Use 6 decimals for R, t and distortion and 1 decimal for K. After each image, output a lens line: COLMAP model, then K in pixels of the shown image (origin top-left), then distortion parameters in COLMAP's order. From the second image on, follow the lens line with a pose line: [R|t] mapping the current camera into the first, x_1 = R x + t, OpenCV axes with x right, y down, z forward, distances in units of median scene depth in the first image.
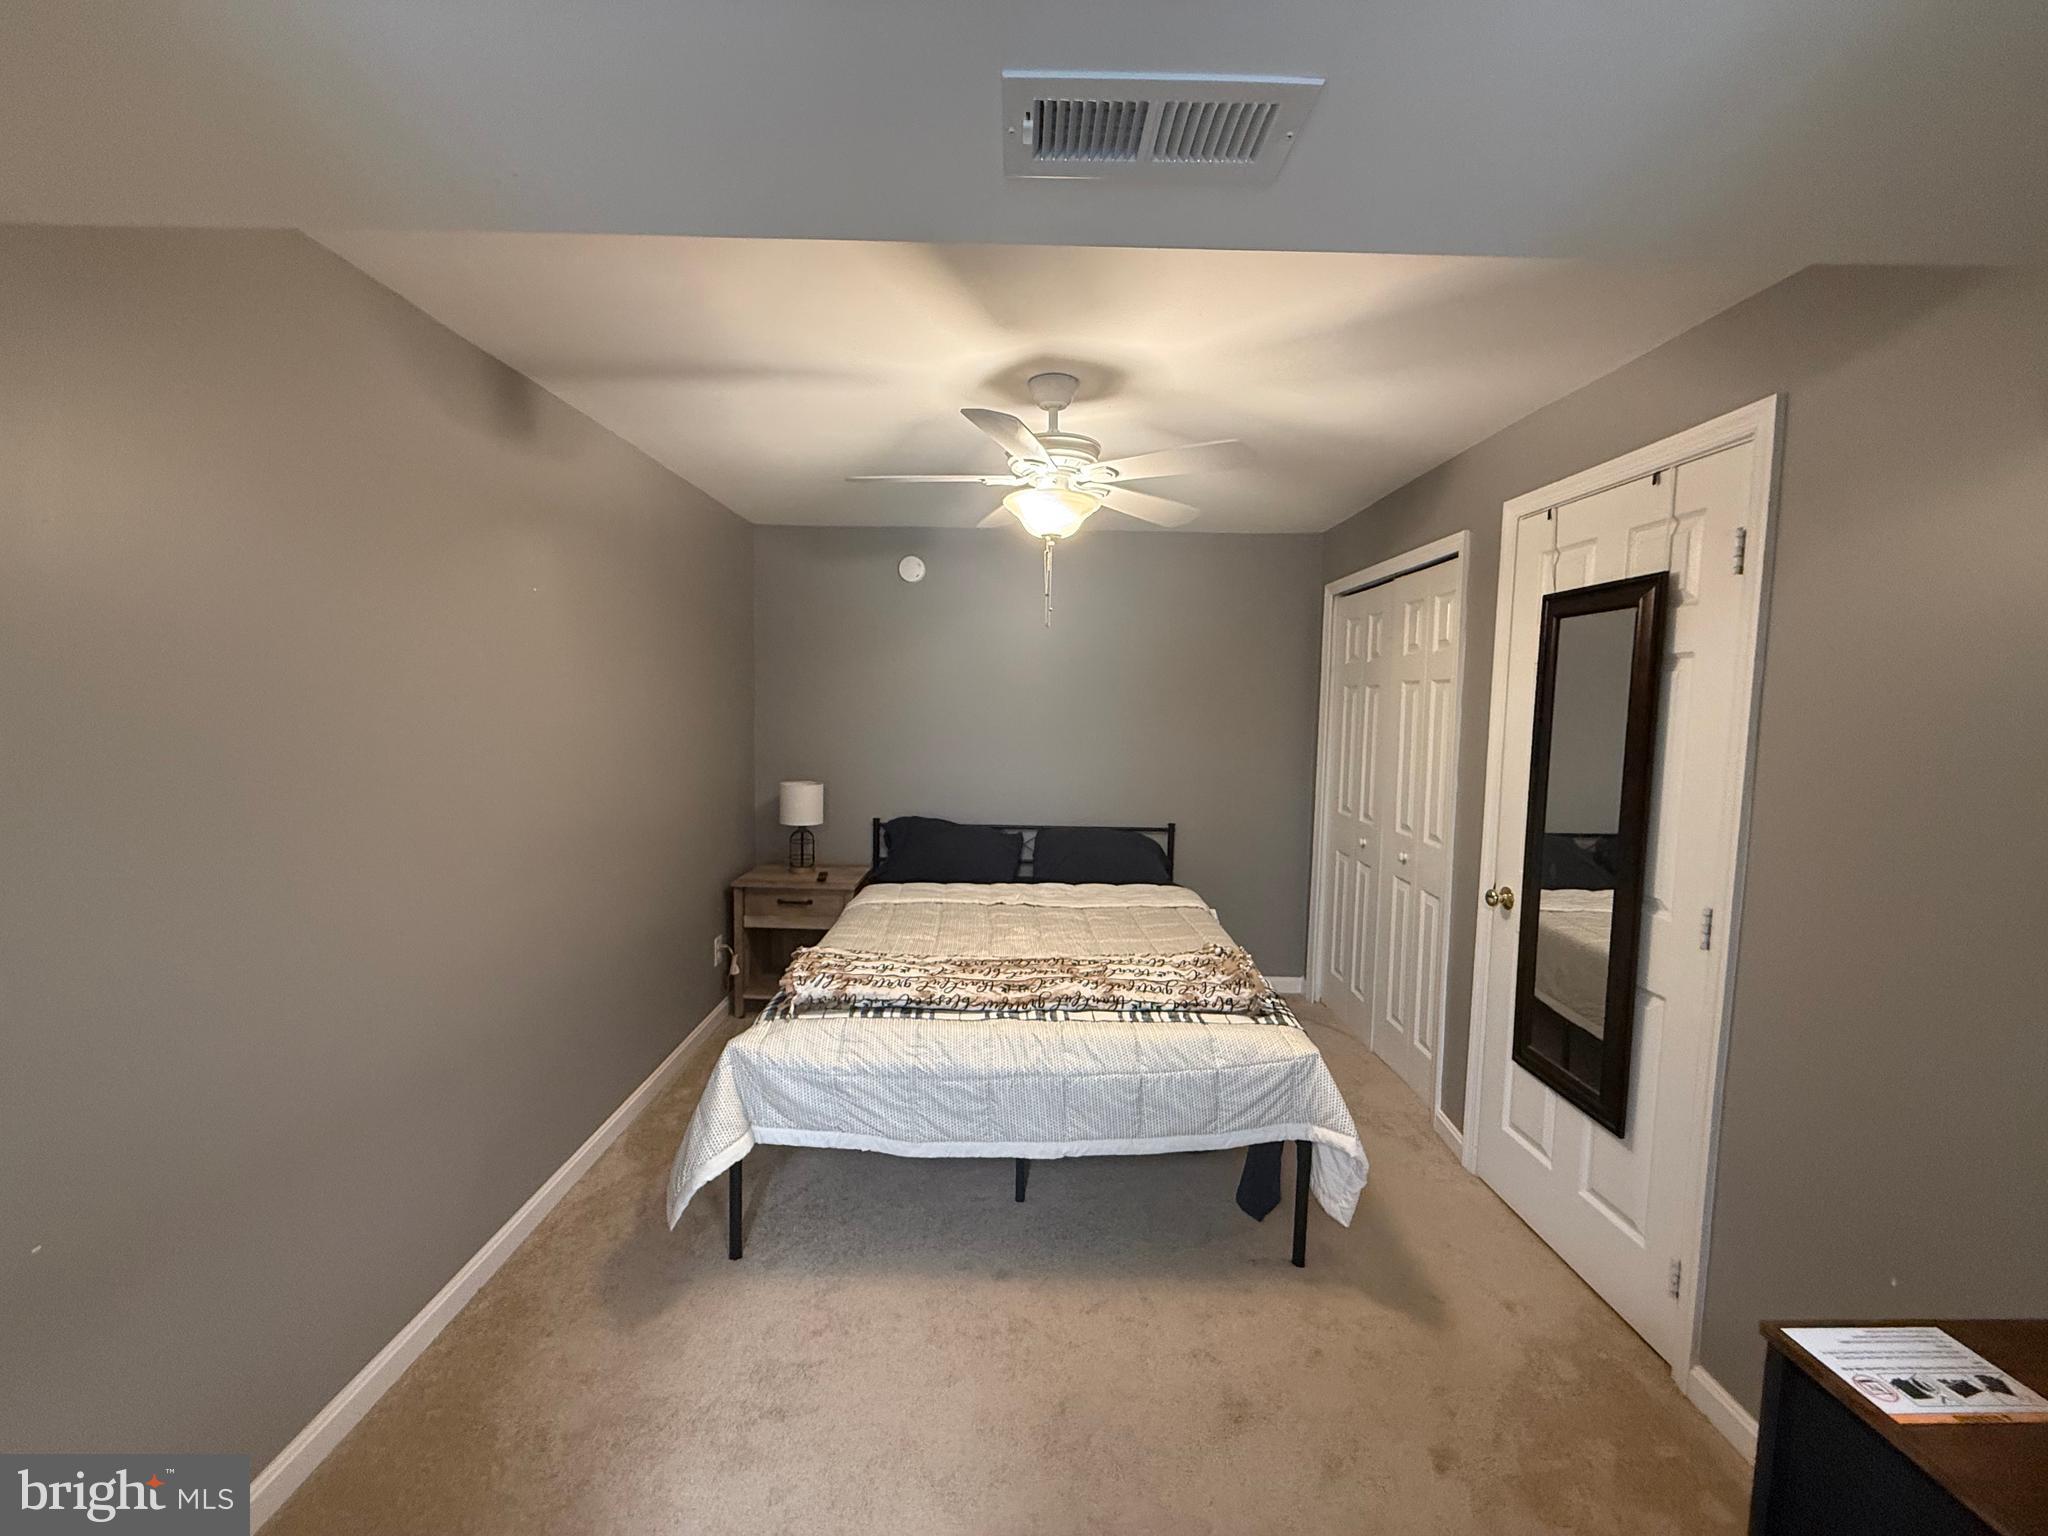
lens RADIAL K [[814.7, 0, 1017.0], [0, 814.7, 768.3], [0, 0, 1]] dist [-0.001981, 0.000746]
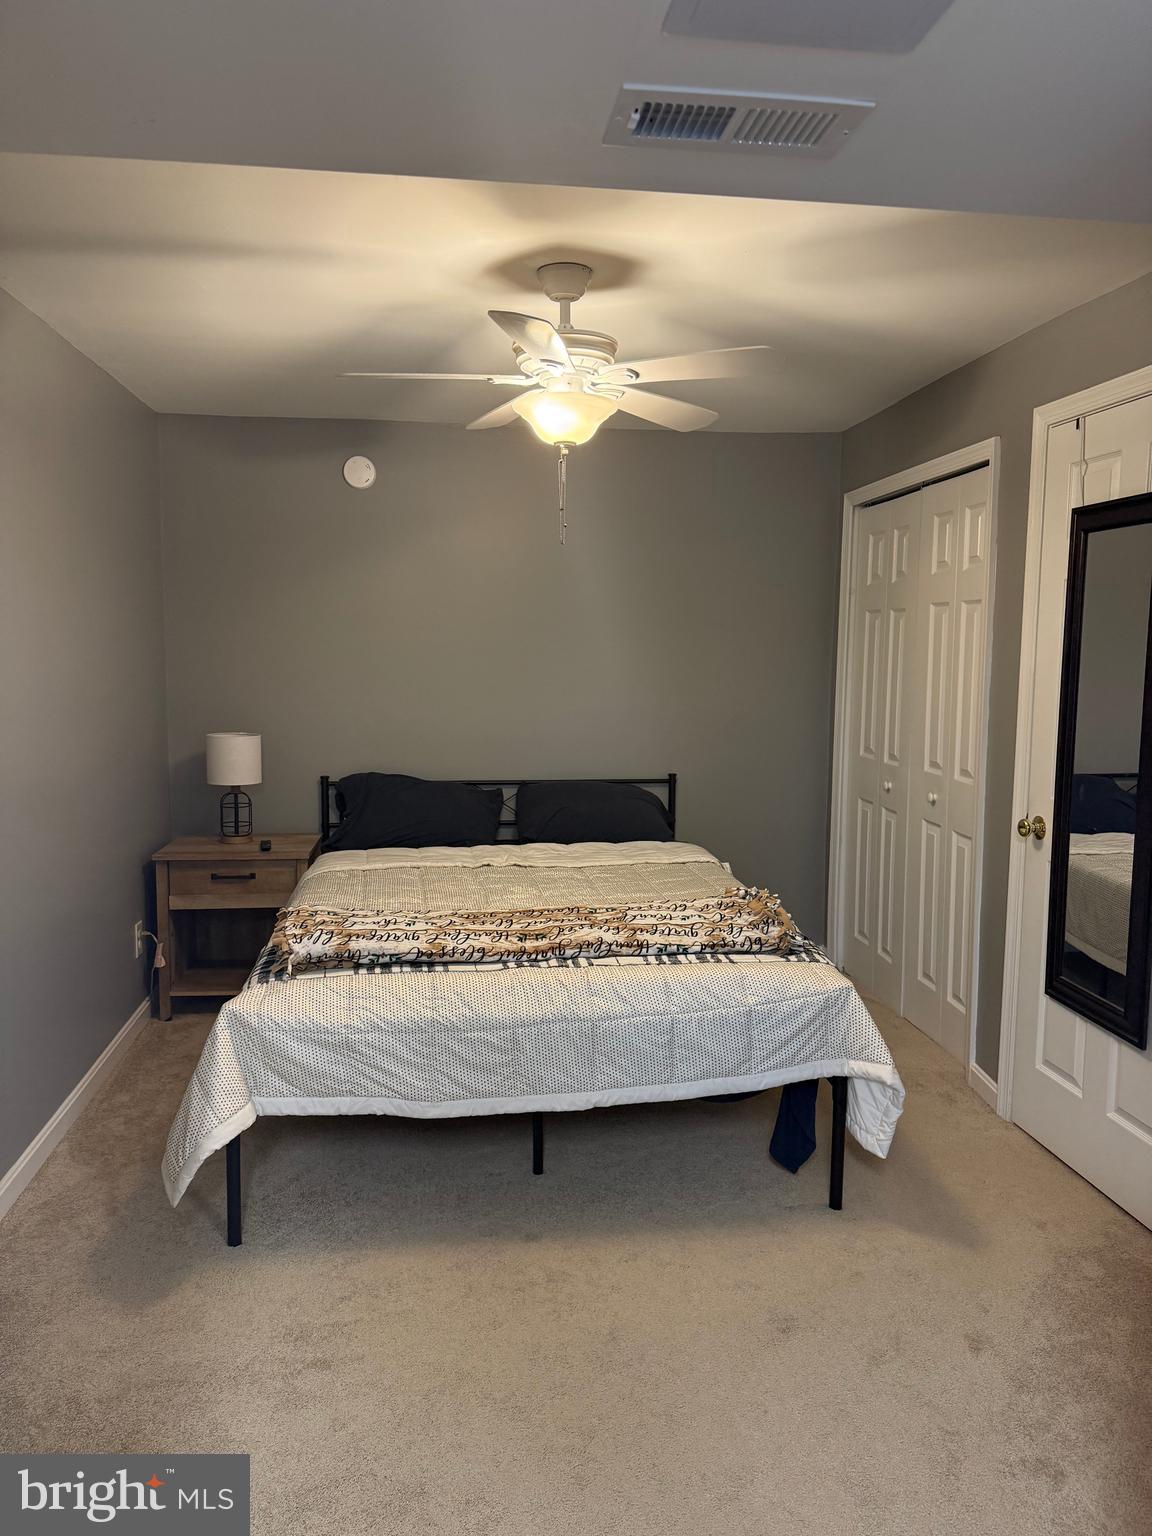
lens RADIAL K [[1076.1, 0, 563.4], [0, 1076.1, 767.1], [0, 0, 1]] dist [0.073965, -0.100678]
pose [[0.992846, -0.023648, 0.117035, -0.108100], [0.019850, 0.999241, 0.033517, 0.037750], [-0.117738, -0.030954, 0.992562, -0.216700]]
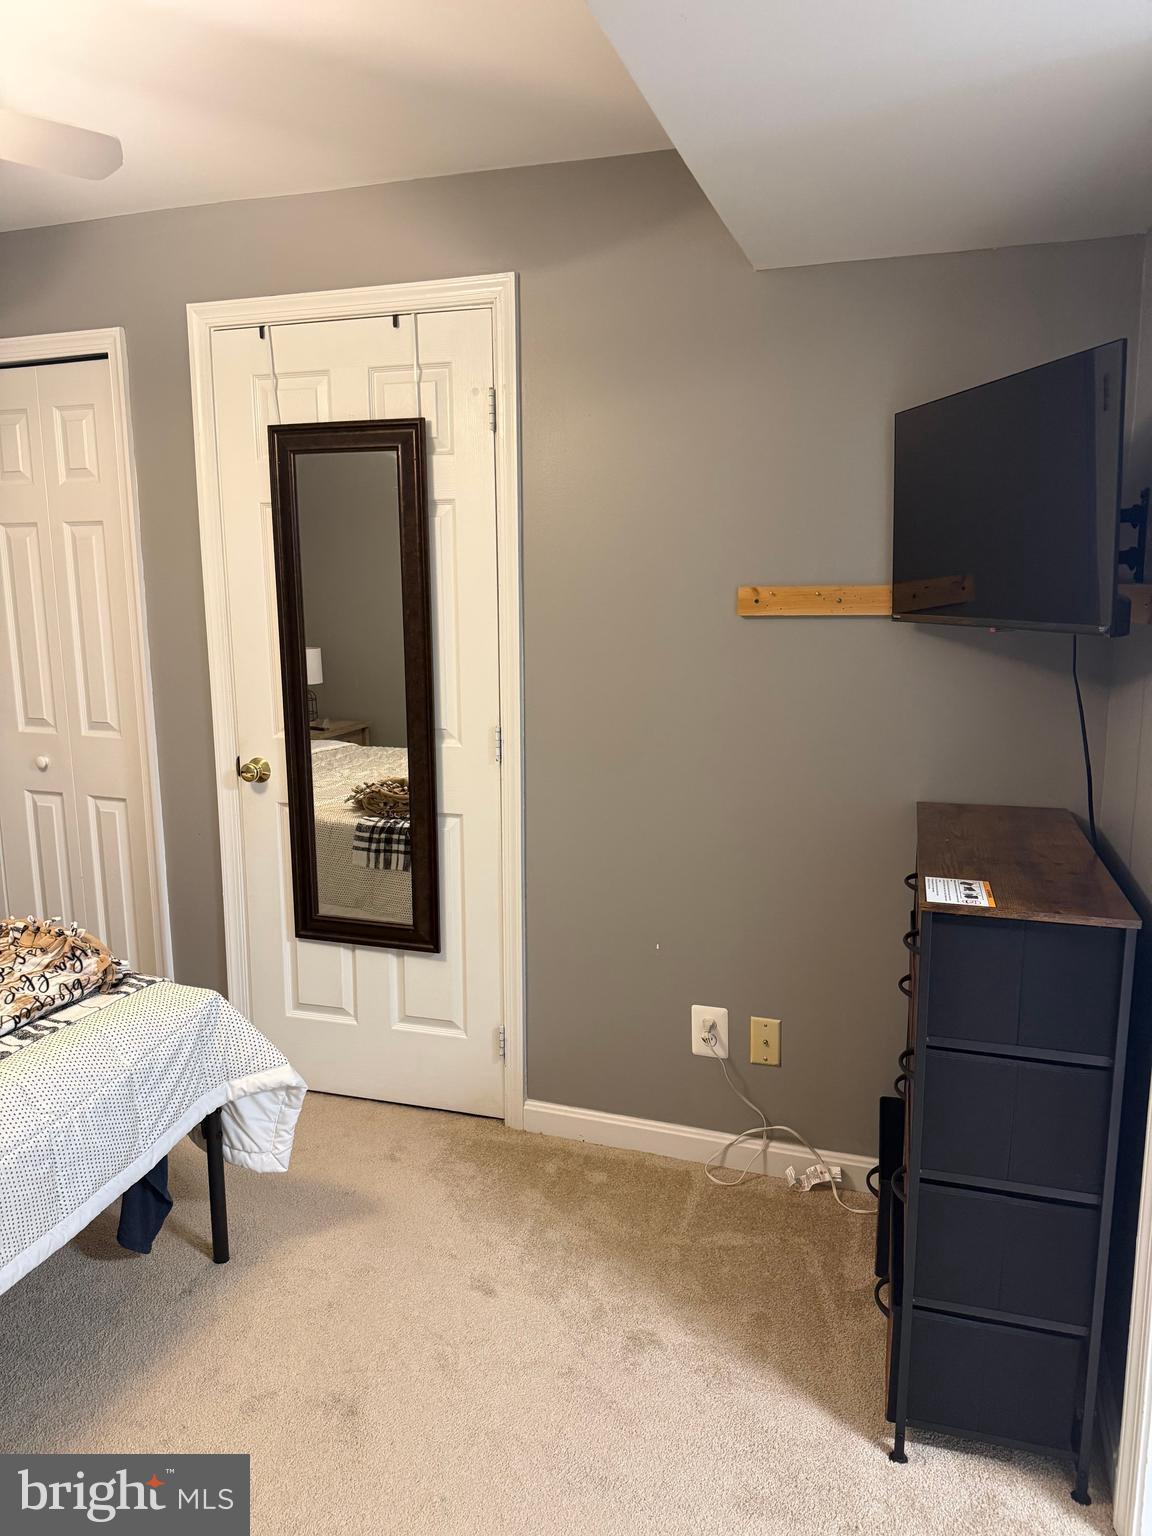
lens RADIAL K [[1076.1, 0, 569.9], [0, 1076.1, 768.2], [0, 0, 1]] dist [0.073965, -0.100678]
pose [[0.327468, -0.180032, 0.927552, -0.427414], [0.088675, 0.983203, 0.159527, -0.002869], [-0.940692, 0.030011, 0.337932, 0.294802]]
